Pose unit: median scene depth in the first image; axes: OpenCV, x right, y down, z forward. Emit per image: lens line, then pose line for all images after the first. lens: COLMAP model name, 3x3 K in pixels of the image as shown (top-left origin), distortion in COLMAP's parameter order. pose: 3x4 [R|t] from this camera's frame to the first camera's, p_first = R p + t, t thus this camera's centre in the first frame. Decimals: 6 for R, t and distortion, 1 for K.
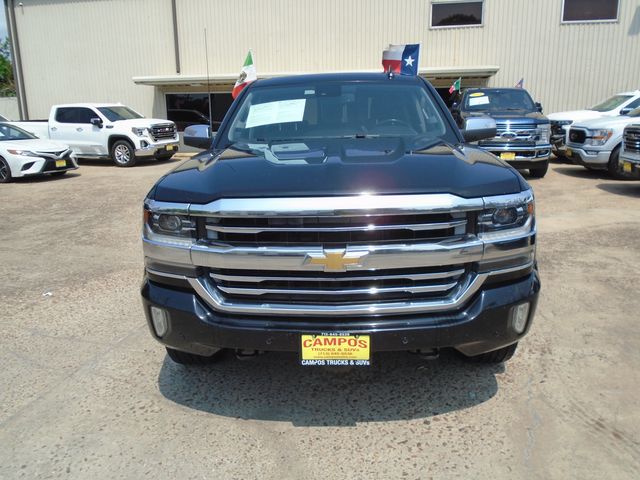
lens RADIAL K [[486.1, 0, 320.0], [0, 486.1, 240.0], [0, 0, 1]] dist [-0.013036, 0.002011]
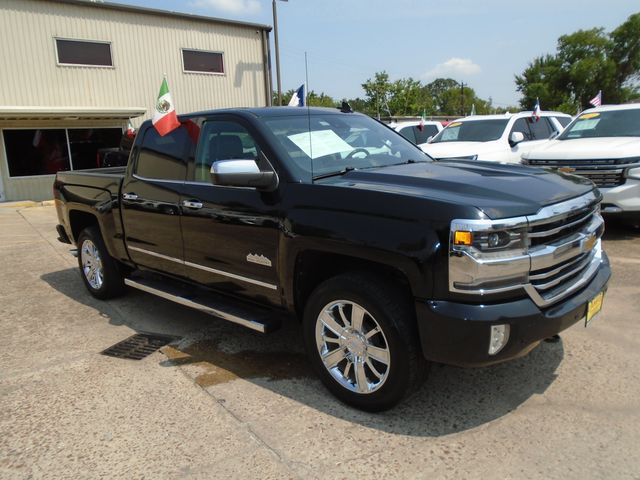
lens RADIAL K [[486.1, 0, 320.0], [0, 486.1, 240.0], [0, 0, 1]] dist [-0.013036, 0.002011]
pose [[0.662546, -0.157986, 0.732170, -1.025601], [0.218410, 0.975772, 0.012908, -0.101023], [-0.716470, 0.151361, 0.680999, 0.436277]]
